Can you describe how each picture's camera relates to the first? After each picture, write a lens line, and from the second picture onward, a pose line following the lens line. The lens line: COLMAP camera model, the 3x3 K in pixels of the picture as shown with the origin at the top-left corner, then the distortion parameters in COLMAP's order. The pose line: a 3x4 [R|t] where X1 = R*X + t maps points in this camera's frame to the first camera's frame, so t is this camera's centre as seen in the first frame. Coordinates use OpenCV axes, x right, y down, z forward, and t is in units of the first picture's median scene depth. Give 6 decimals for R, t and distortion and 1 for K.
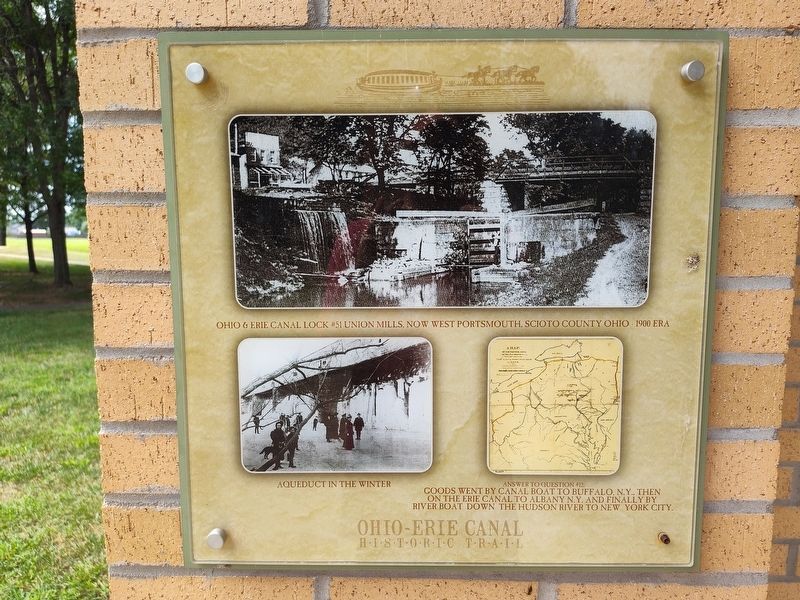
lens RADIAL K [[543.2, 0, 400.0], [0, 543.2, 300.0], [0, 0, 1]] dist [0.004535, -0.000914]
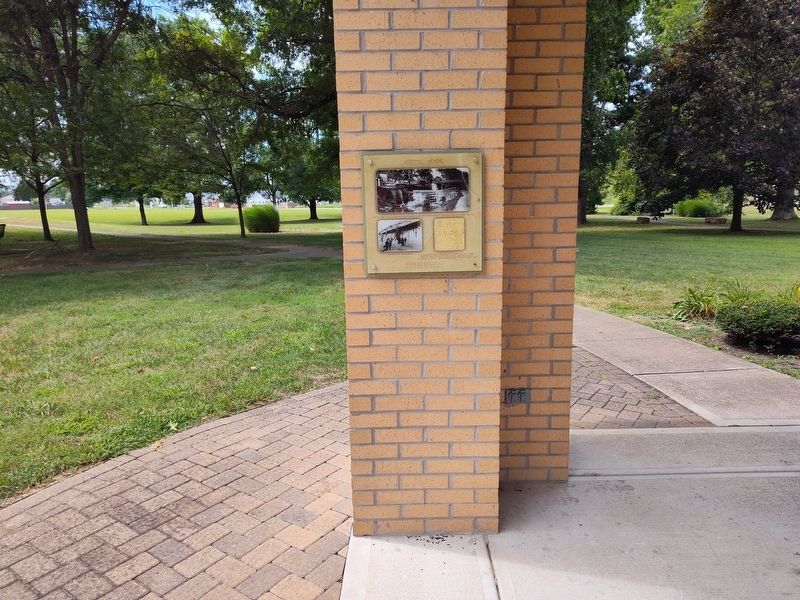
lens RADIAL K [[558.0, 0, 398.7], [0, 558.0, 320.1], [0, 0, 1]] dist [-0.001140, -0.001679]
pose [[0.999295, -0.027531, 0.025521, -0.269026], [0.024970, 0.995094, 0.095726, 0.453061], [-0.028031, -0.095021, 0.995081, -3.646245]]
